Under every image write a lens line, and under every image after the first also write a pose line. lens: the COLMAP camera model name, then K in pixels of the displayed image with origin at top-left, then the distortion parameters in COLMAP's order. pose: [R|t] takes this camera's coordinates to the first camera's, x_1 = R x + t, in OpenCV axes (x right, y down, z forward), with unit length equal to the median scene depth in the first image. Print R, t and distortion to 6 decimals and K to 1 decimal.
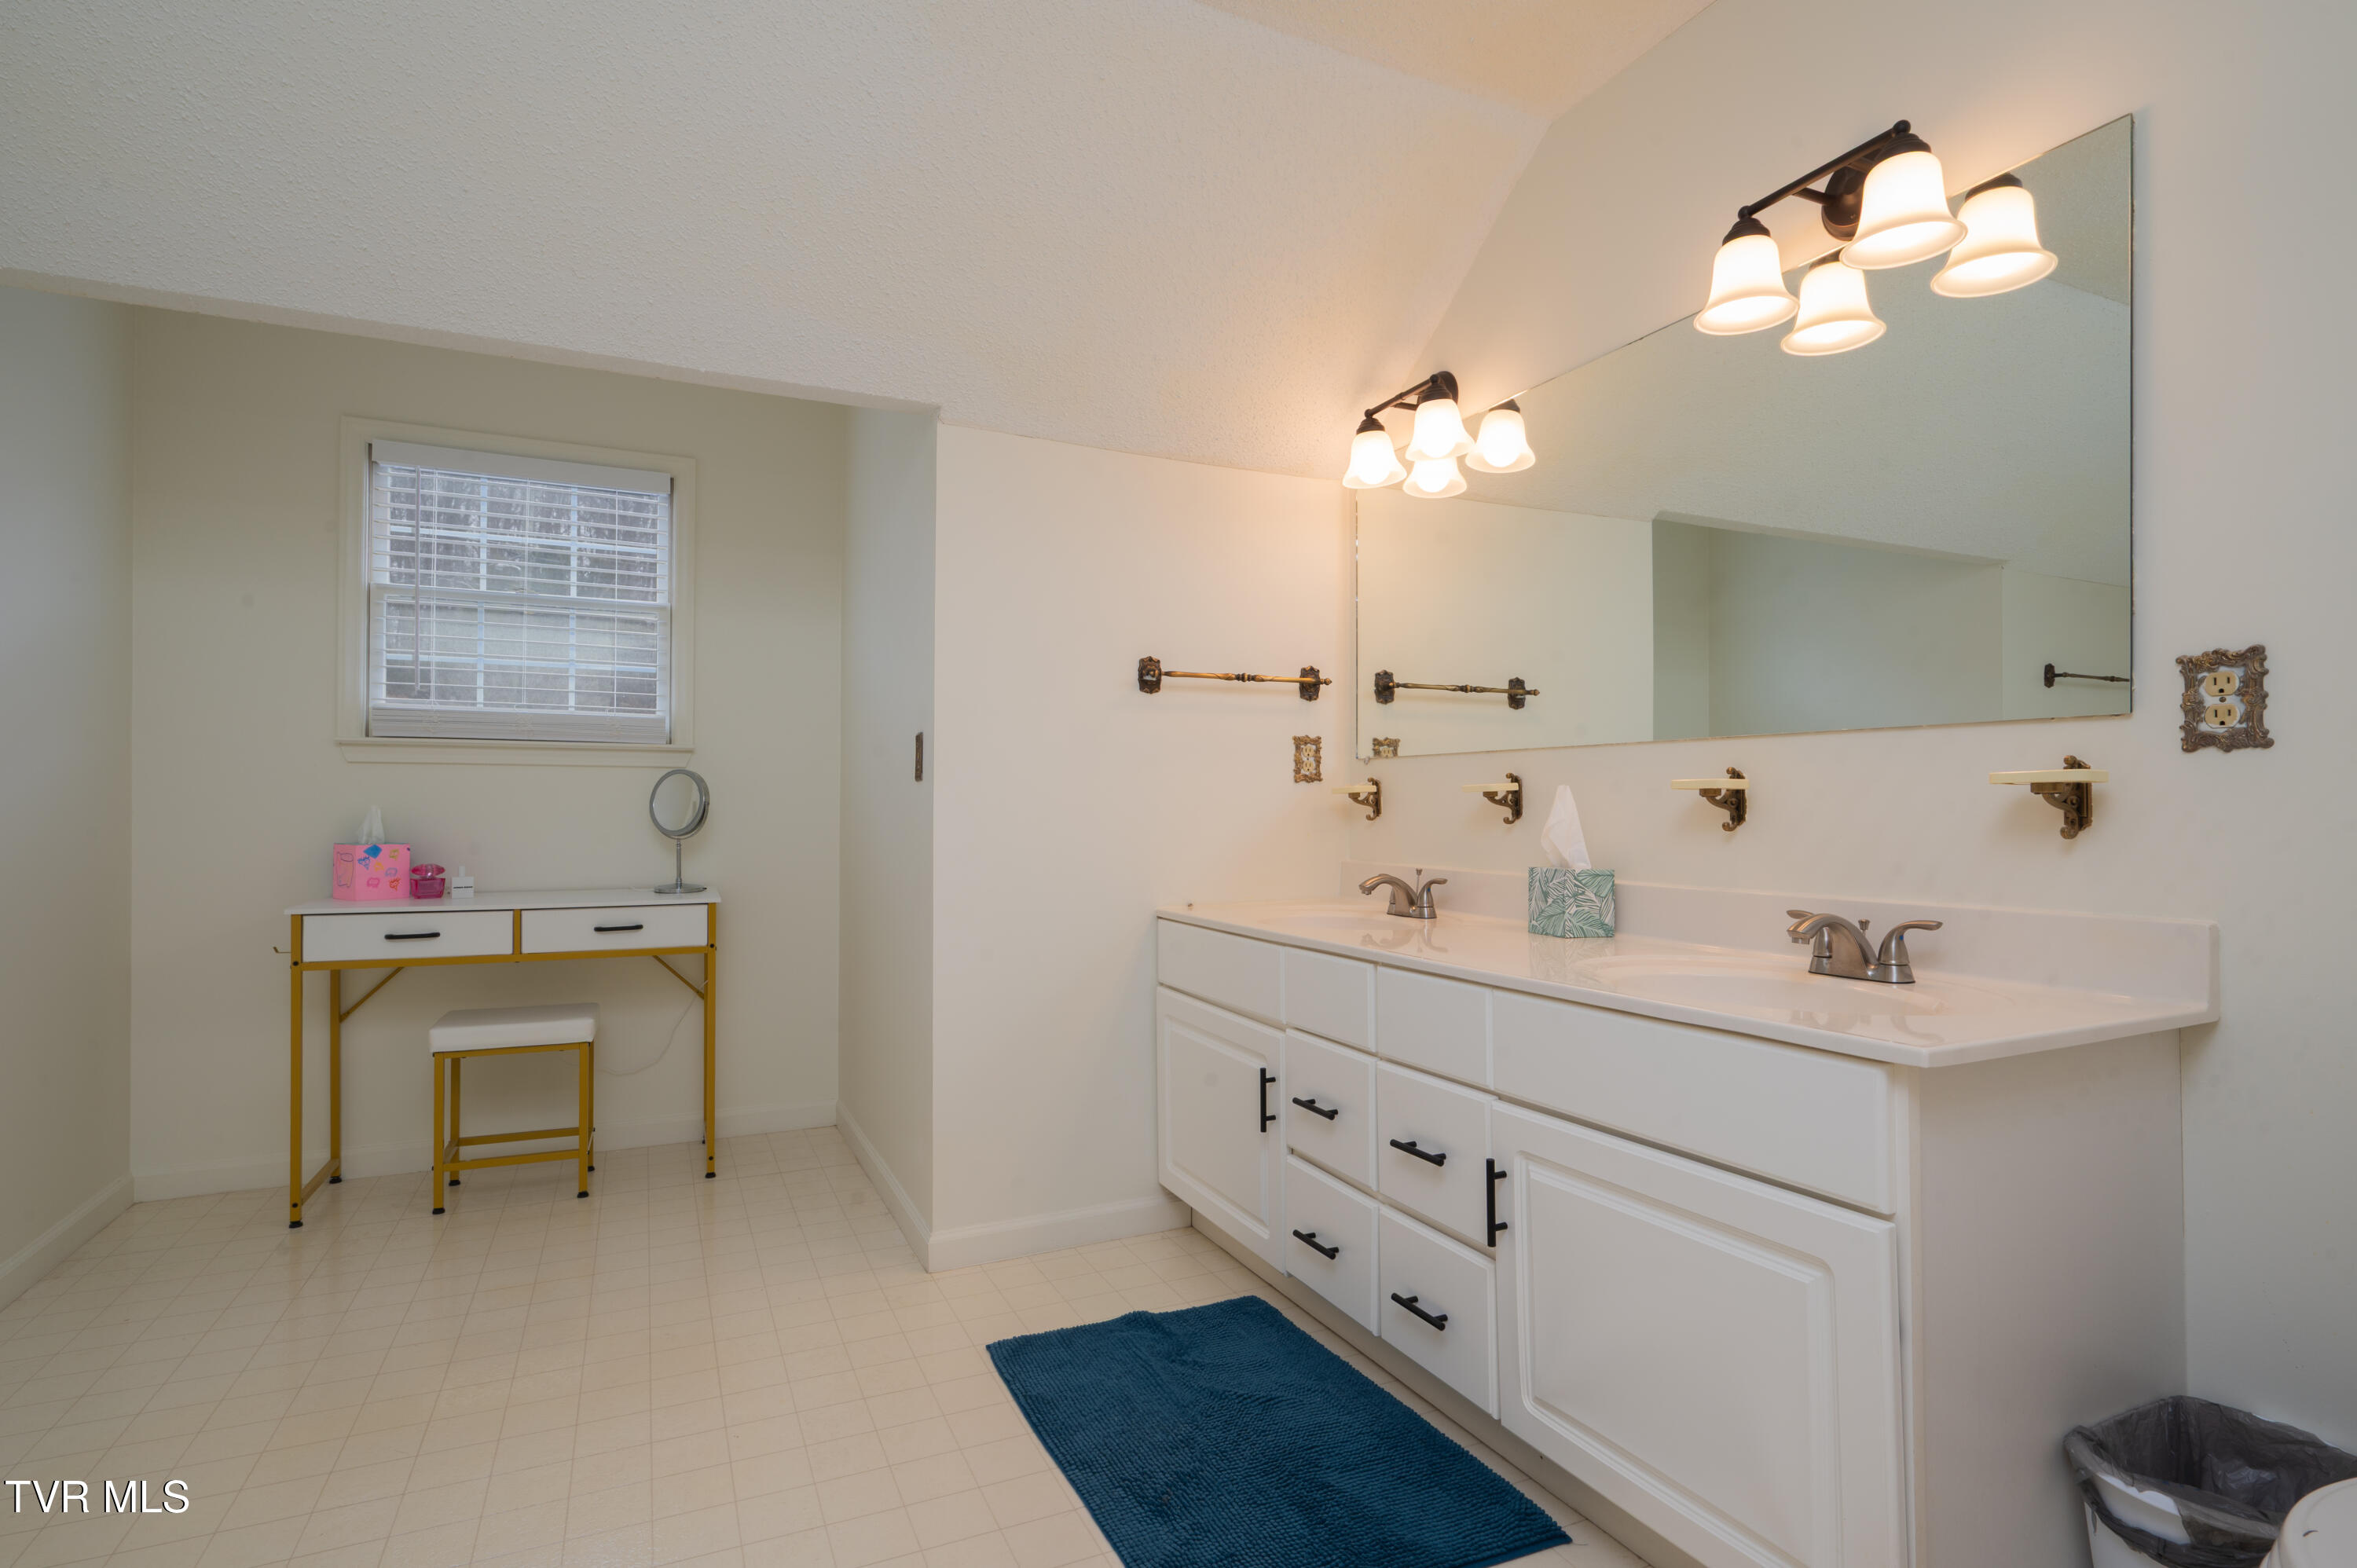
lens RADIAL K [[1156.0, 0, 1110.3], [0, 1156.0, 779.0], [0, 0, 1]] dist [-0.002923, 0.000403]
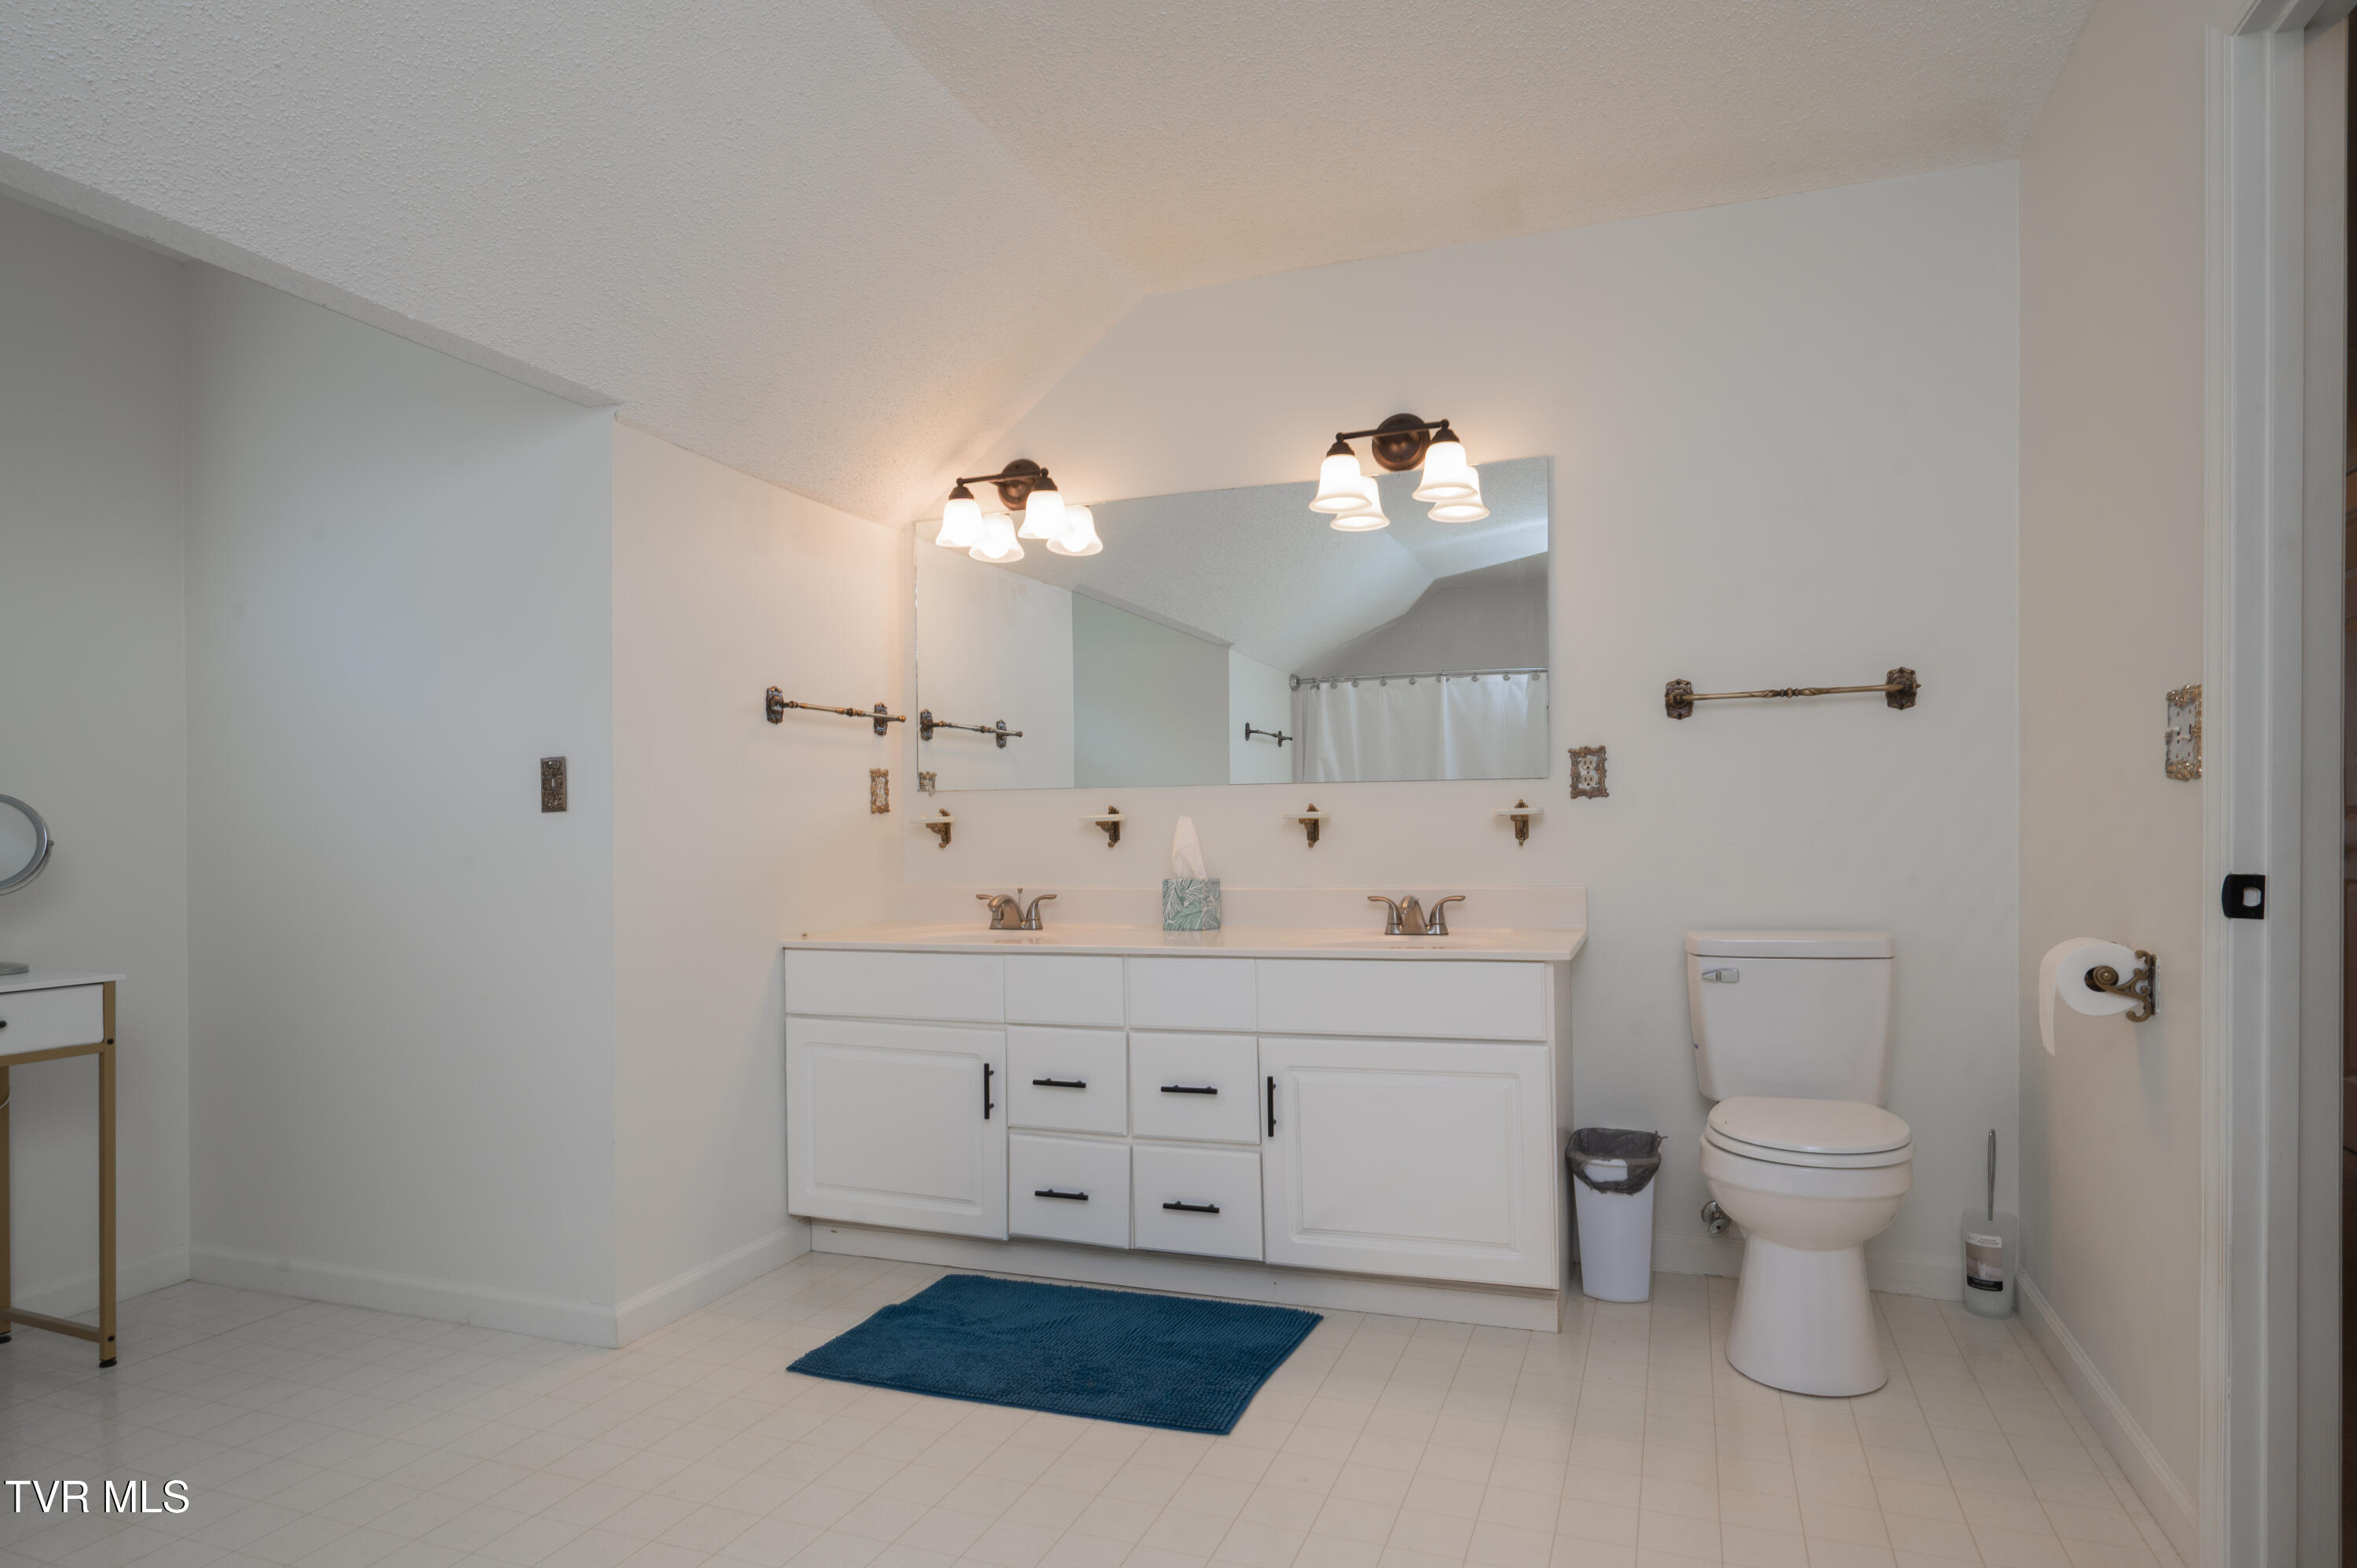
lens RADIAL K [[1330.2, 0, 1181.3], [0, 1330.2, 800.8], [0, 0, 1]] dist [-0.003928, 0.001153]
pose [[0.714529, 0.005407, 0.699585, -0.651249], [-0.002383, 0.999983, -0.005295, -0.003805], [-0.699602, 0.002116, 0.714530, -0.077647]]
